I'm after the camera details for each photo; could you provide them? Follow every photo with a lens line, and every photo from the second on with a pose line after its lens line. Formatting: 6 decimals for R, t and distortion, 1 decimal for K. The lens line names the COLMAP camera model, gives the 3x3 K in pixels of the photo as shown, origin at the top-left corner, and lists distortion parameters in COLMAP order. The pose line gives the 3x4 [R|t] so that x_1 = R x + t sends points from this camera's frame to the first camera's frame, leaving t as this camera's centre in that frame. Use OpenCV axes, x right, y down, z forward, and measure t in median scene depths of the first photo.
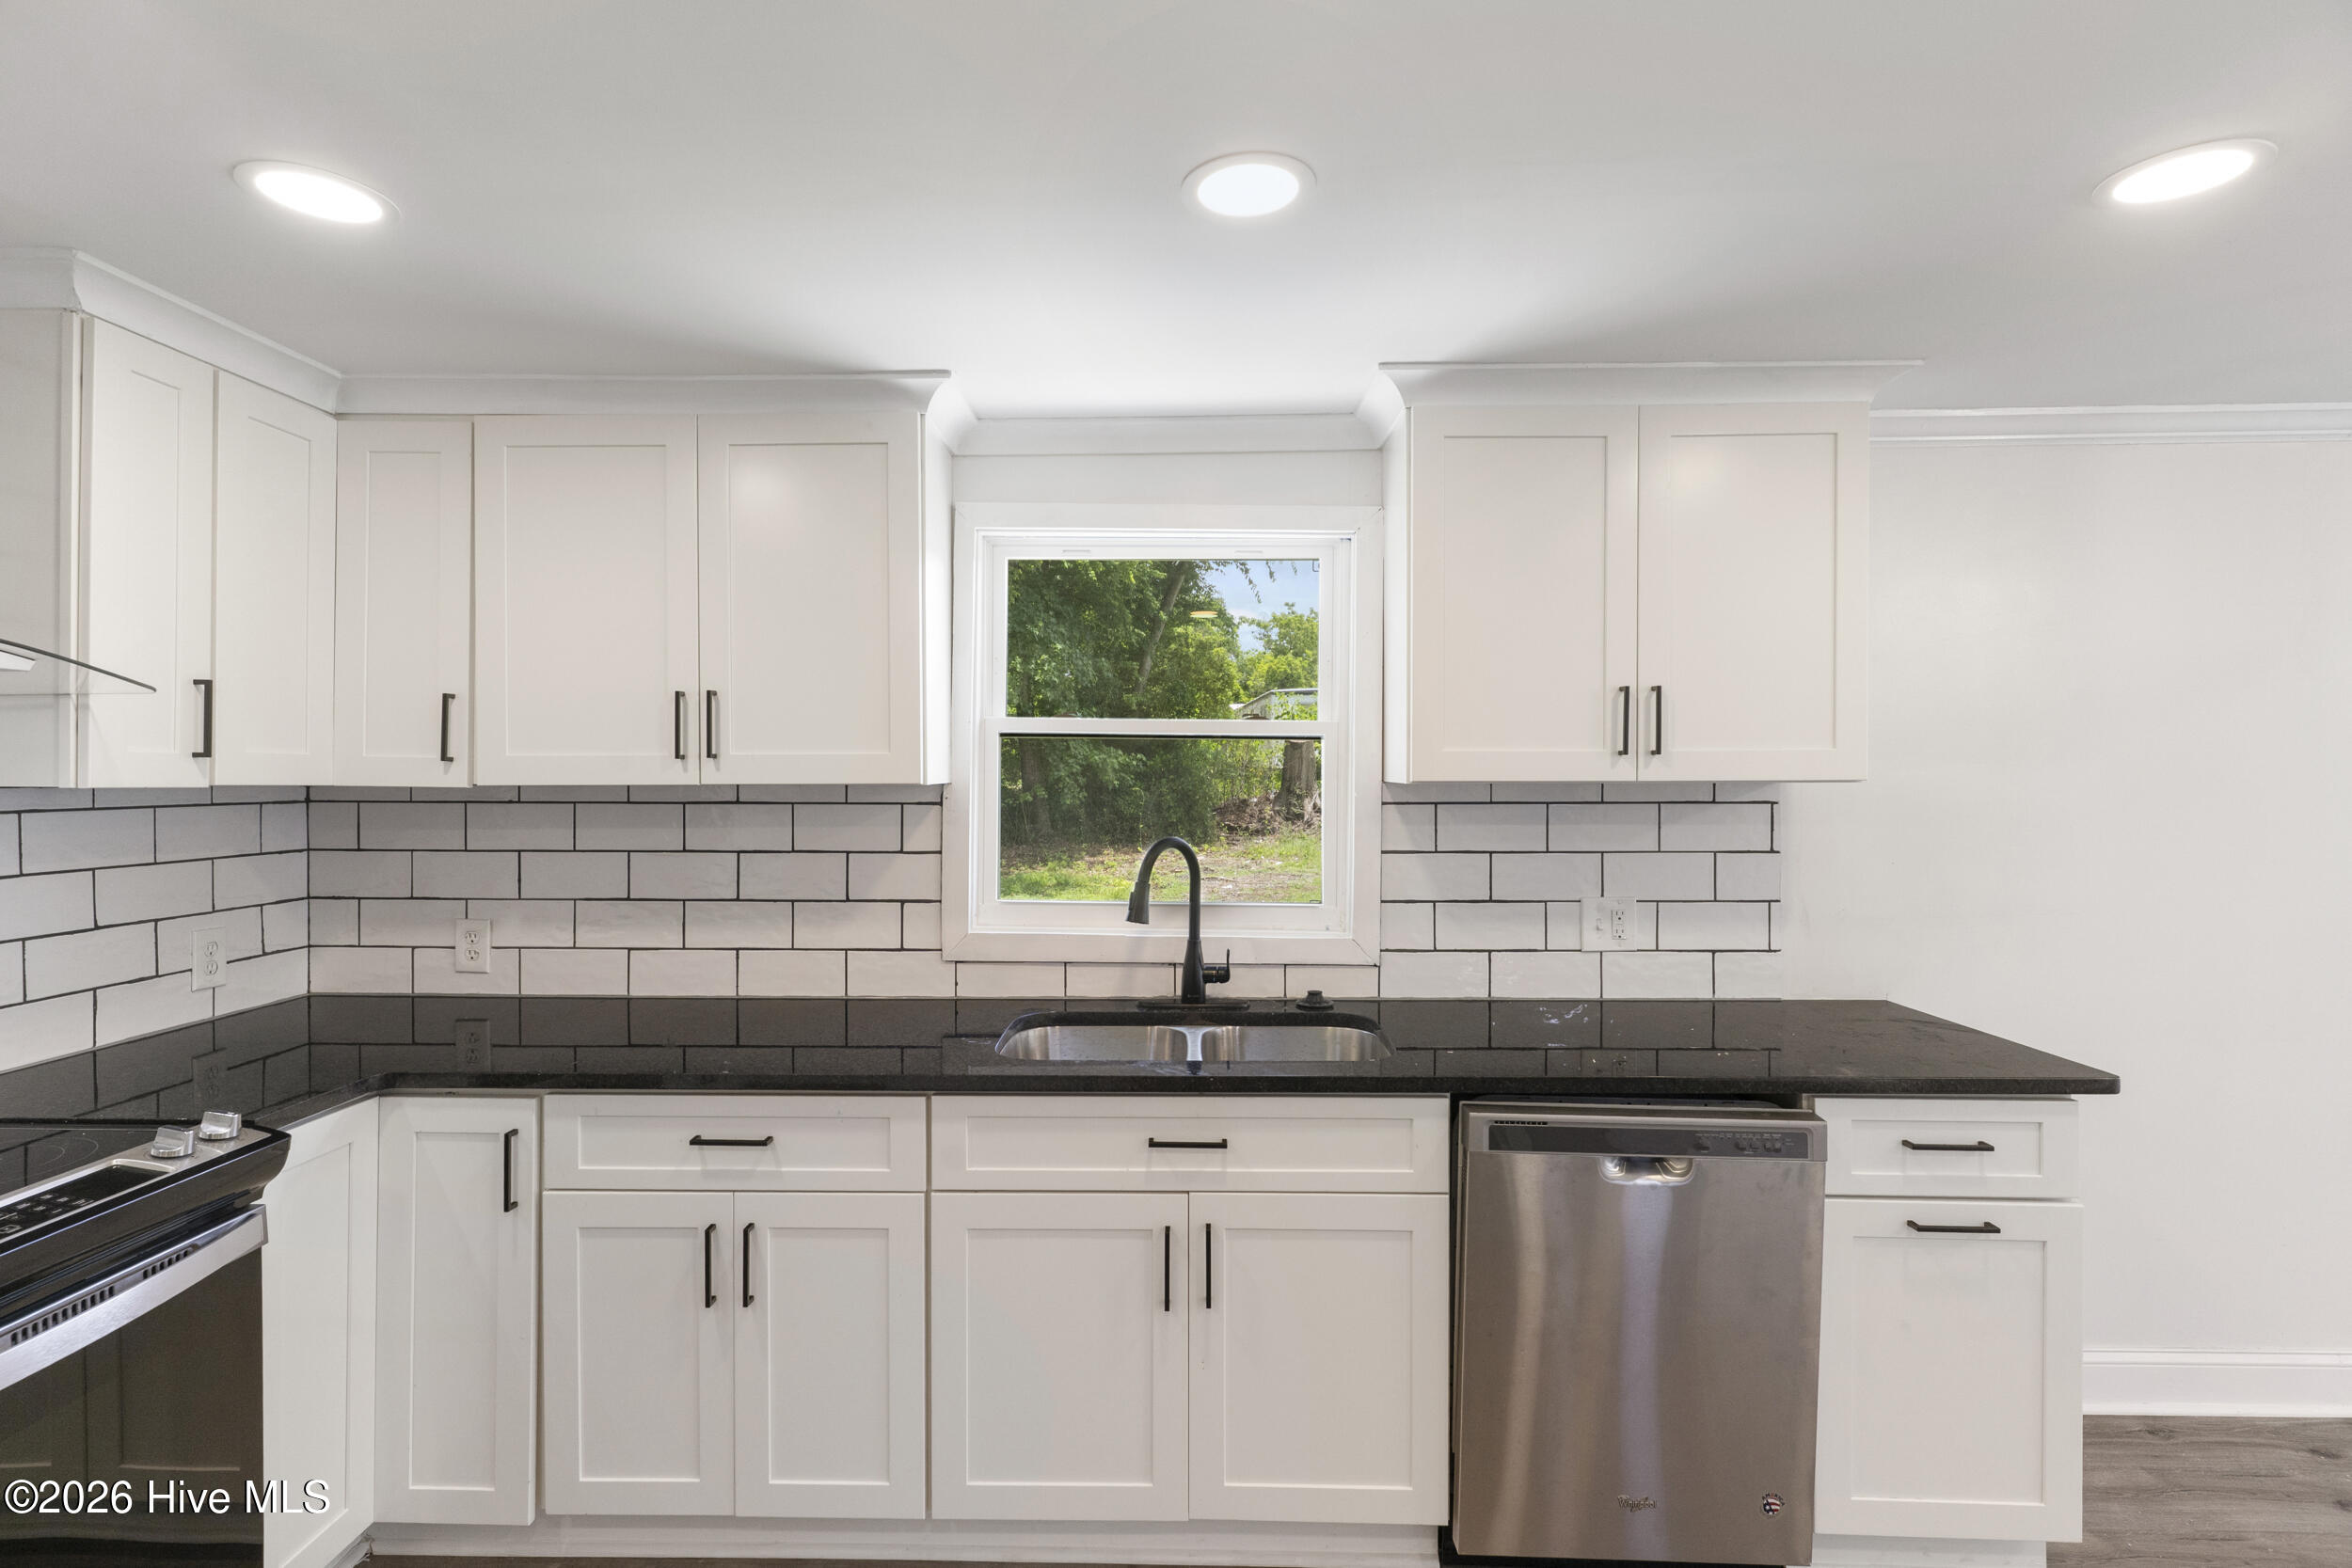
lens RADIAL K [[1122.2, 0, 1176.0], [0, 1122.2, 784.0], [0, 0, 1]] dist [0.001258, 0.000326]
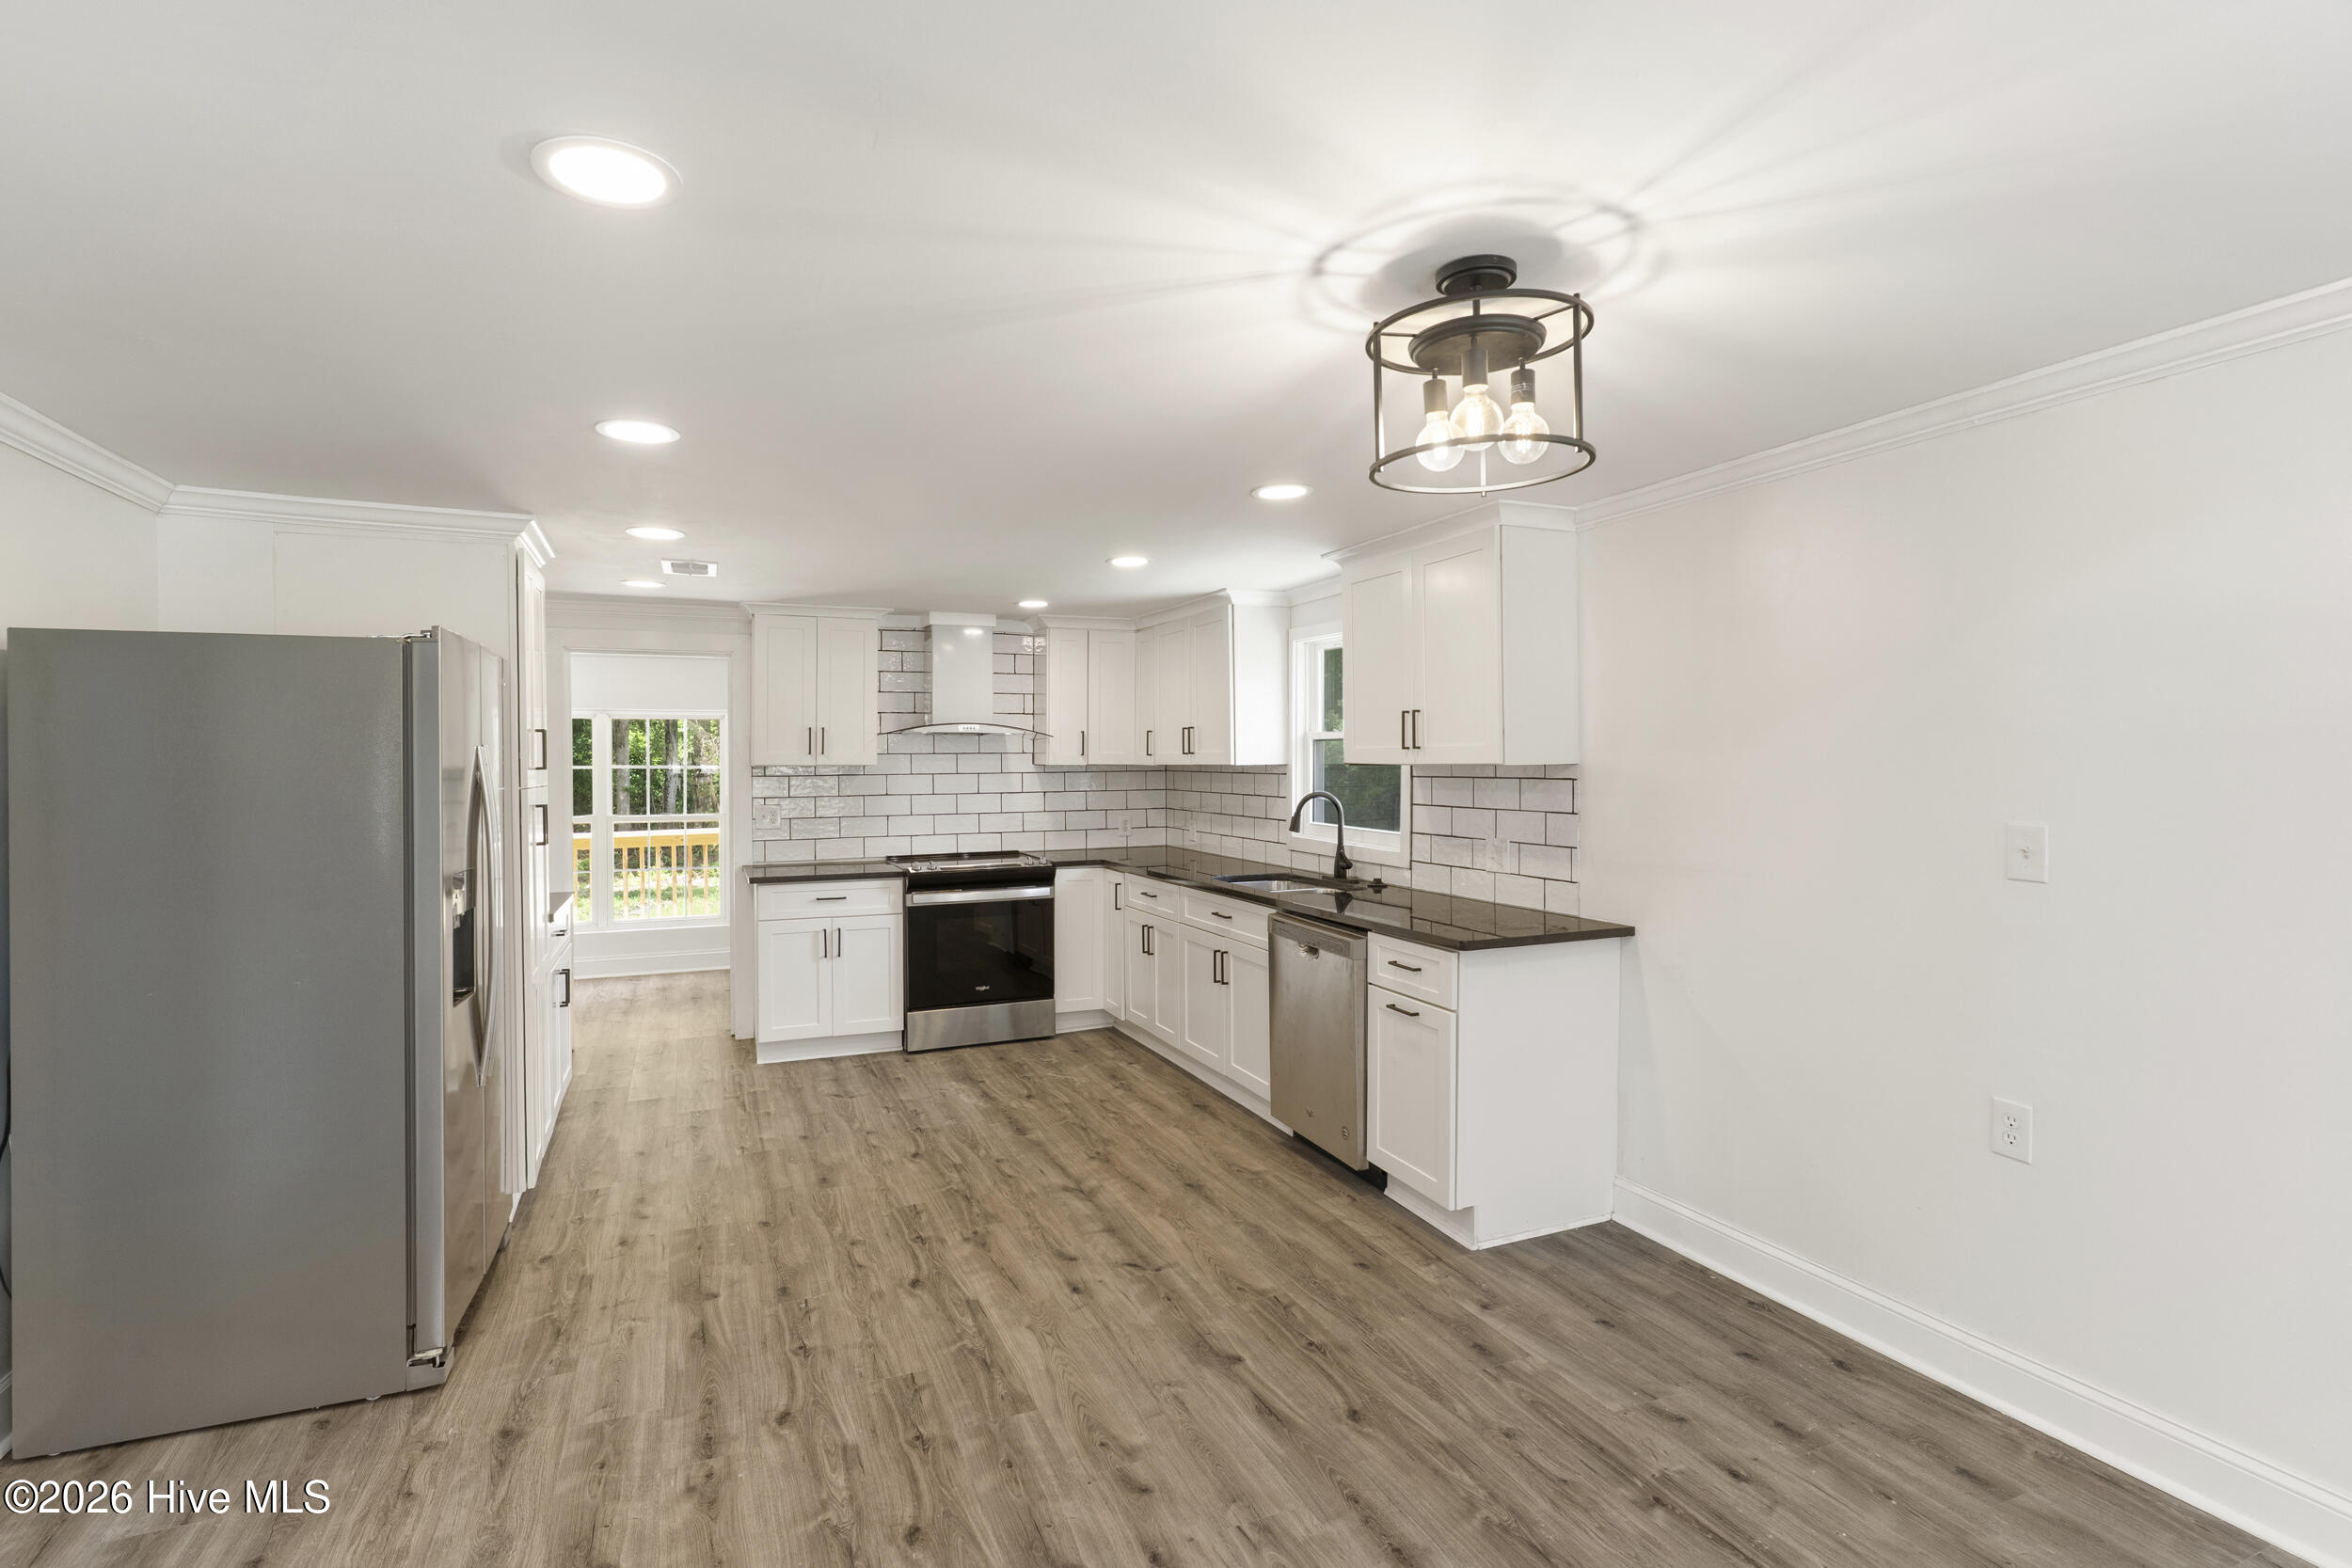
lens RADIAL K [[1128.0, 0, 1172.3], [0, 1128.0, 755.5], [0, 0, 1]] dist [0.001728, -0.000905]
pose [[0.416273, -0.004919, -0.909226, 1.672303], [-0.001024, 0.999982, -0.005879, -0.004716], [0.909239, 0.003378, 0.416261, -0.072957]]
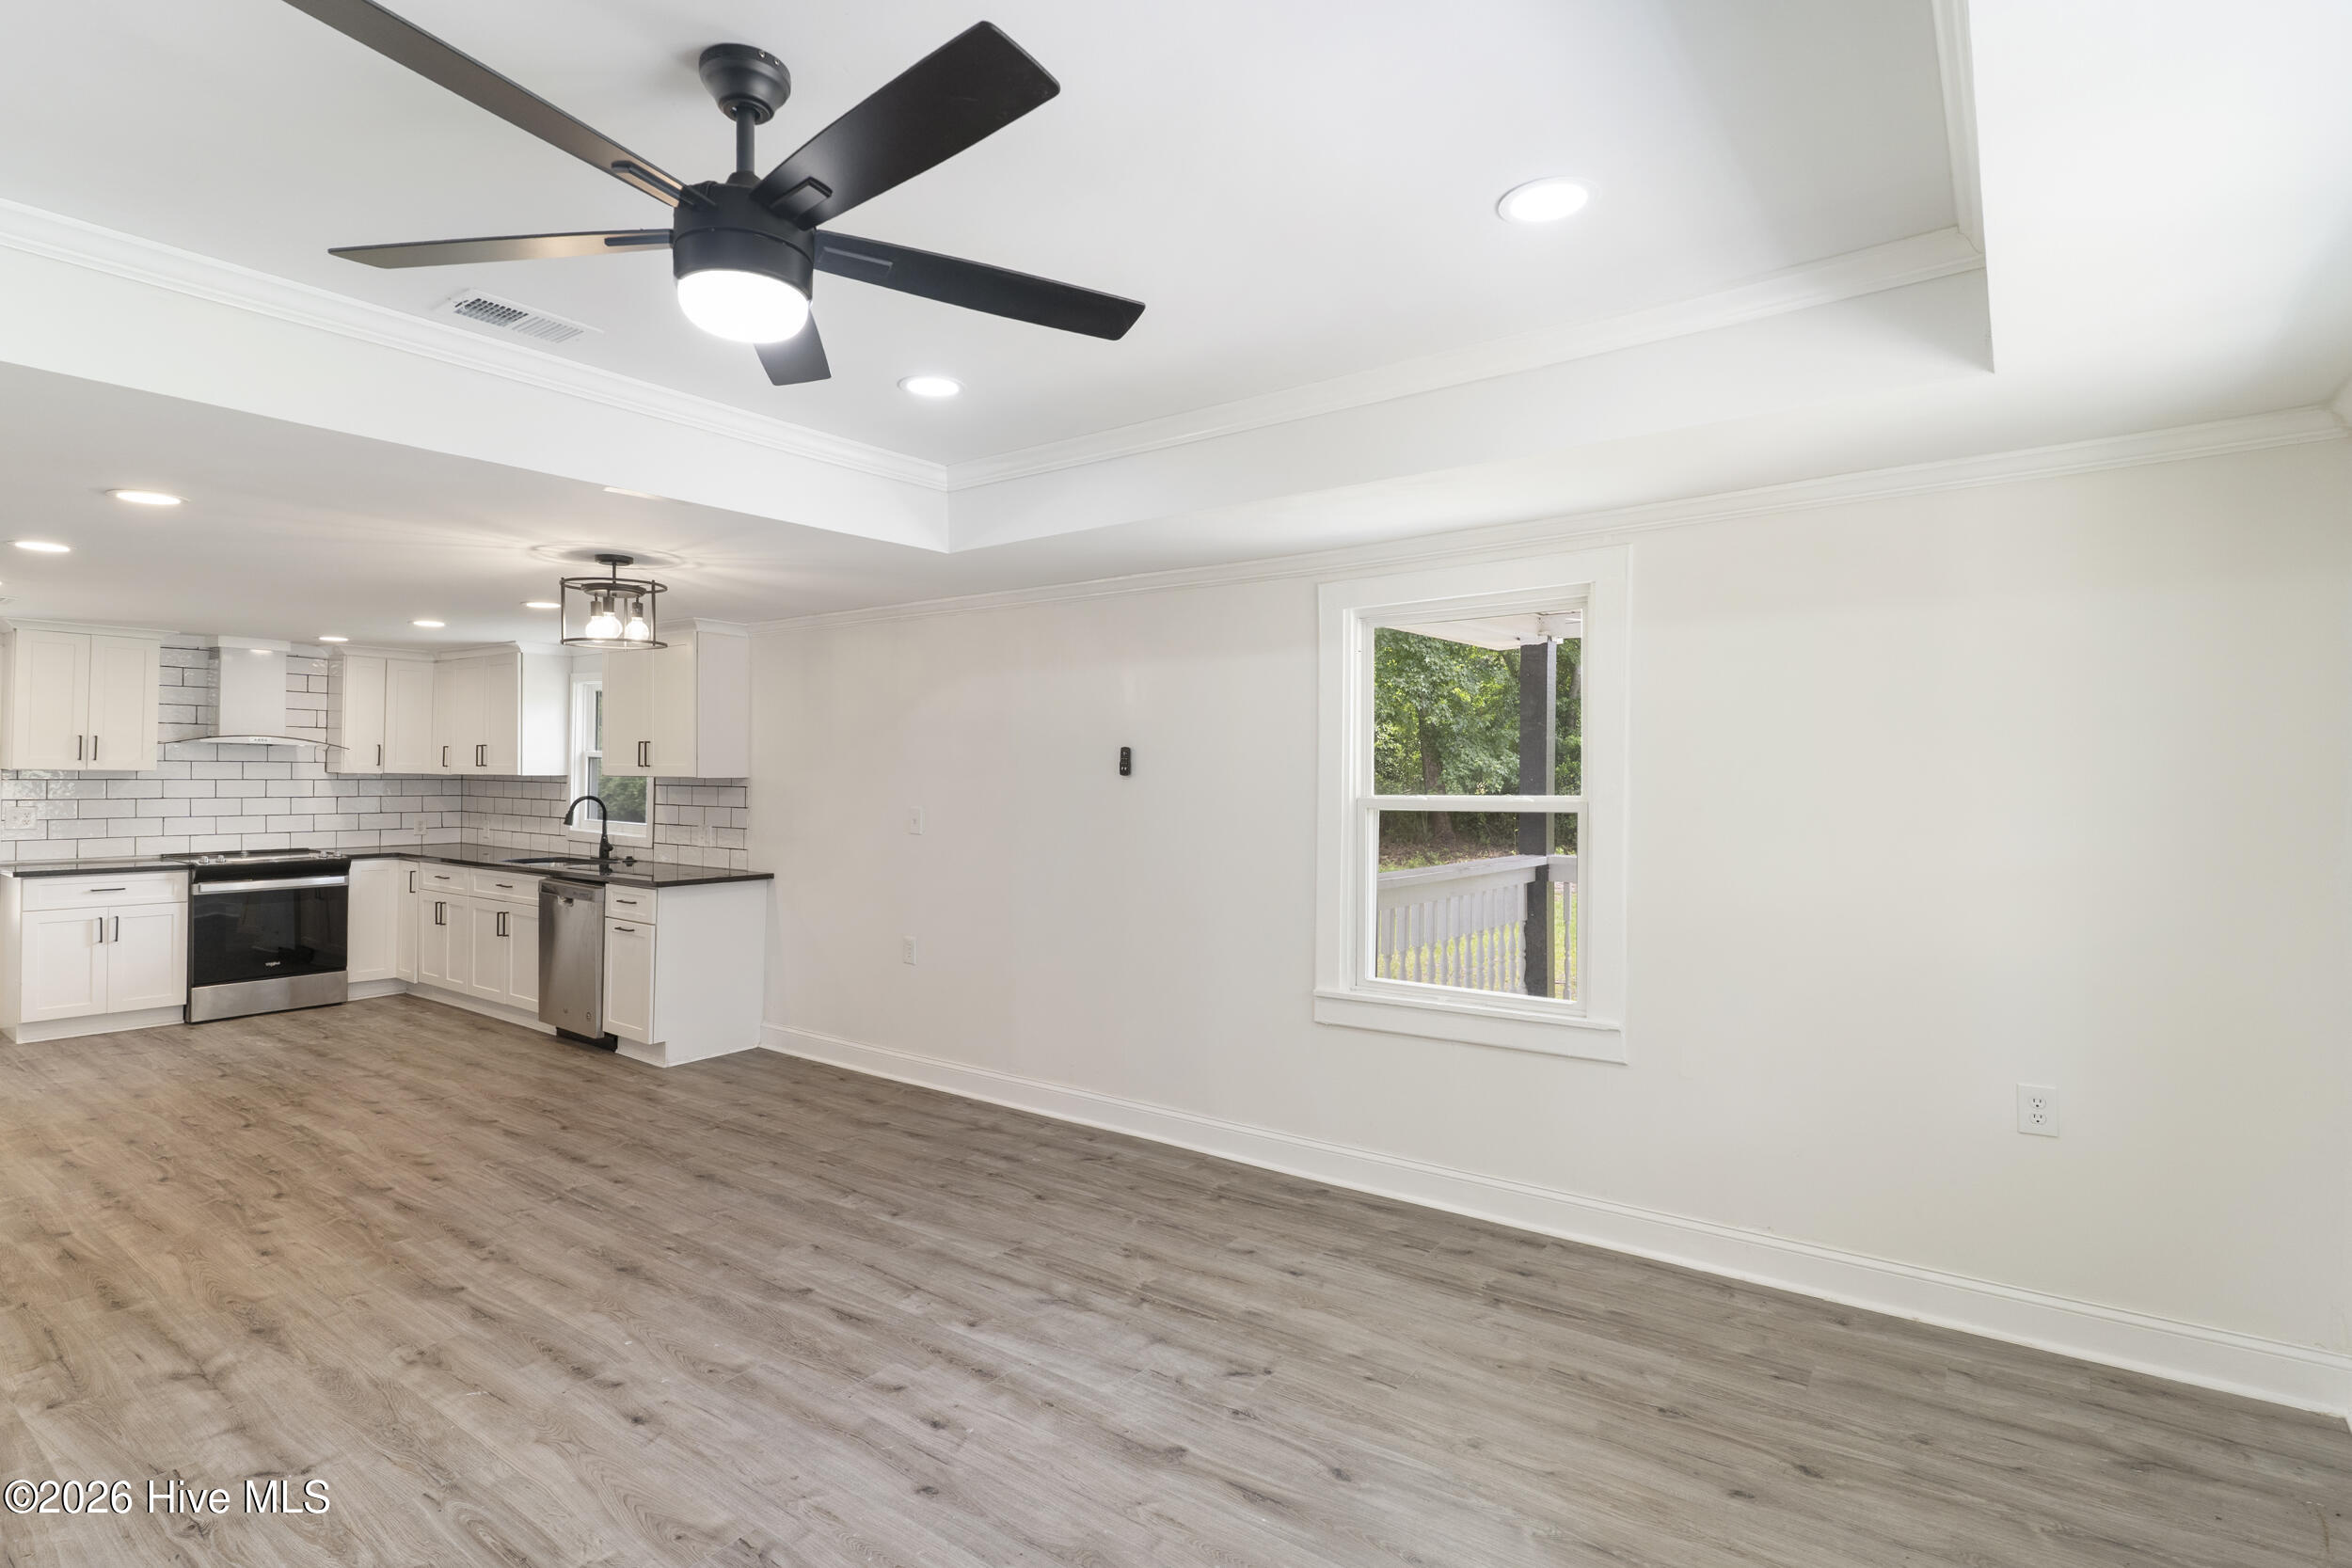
lens RADIAL K [[1165.8, 0, 1169.5], [0, 1165.8, 771.5], [0, 0, 1]] dist [-0.001090, -0.000656]
pose [[0.819652, 0.007702, -0.572811, 2.737064], [-0.015400, 0.999844, -0.008593, -0.009190], [0.572655, 0.015865, 0.819643, -0.517967]]
